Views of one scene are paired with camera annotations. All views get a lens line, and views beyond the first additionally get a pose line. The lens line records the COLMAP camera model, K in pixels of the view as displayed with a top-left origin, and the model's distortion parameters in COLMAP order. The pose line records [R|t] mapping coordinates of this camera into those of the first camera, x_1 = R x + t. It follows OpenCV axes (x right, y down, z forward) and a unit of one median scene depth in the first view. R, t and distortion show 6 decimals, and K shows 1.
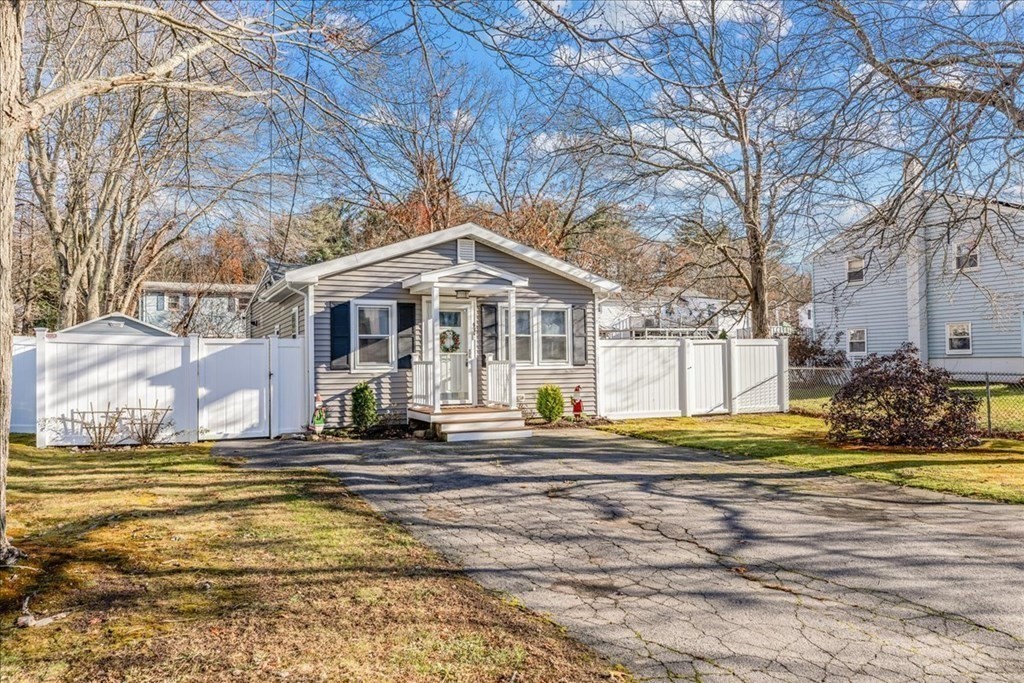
lens RADIAL K [[725.4, 0, 512.0], [0, 725.4, 341.5], [0, 0, 1]] dist [0.006203, 0.004514]
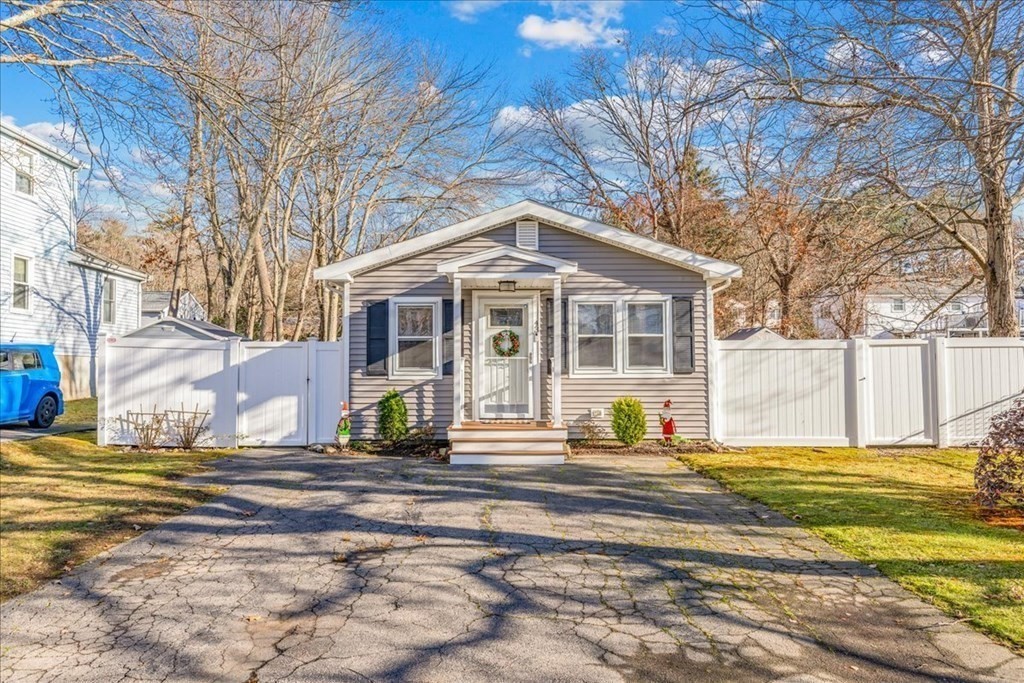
lens RADIAL K [[725.4, 0, 512.0], [0, 725.4, 341.5], [0, 0, 1]] dist [0.006203, 0.004514]
pose [[0.903673, -0.008614, -0.428136, 0.279141], [0.004595, 0.999935, -0.010421, 0.006333], [0.428198, 0.007450, 0.903654, 0.240022]]
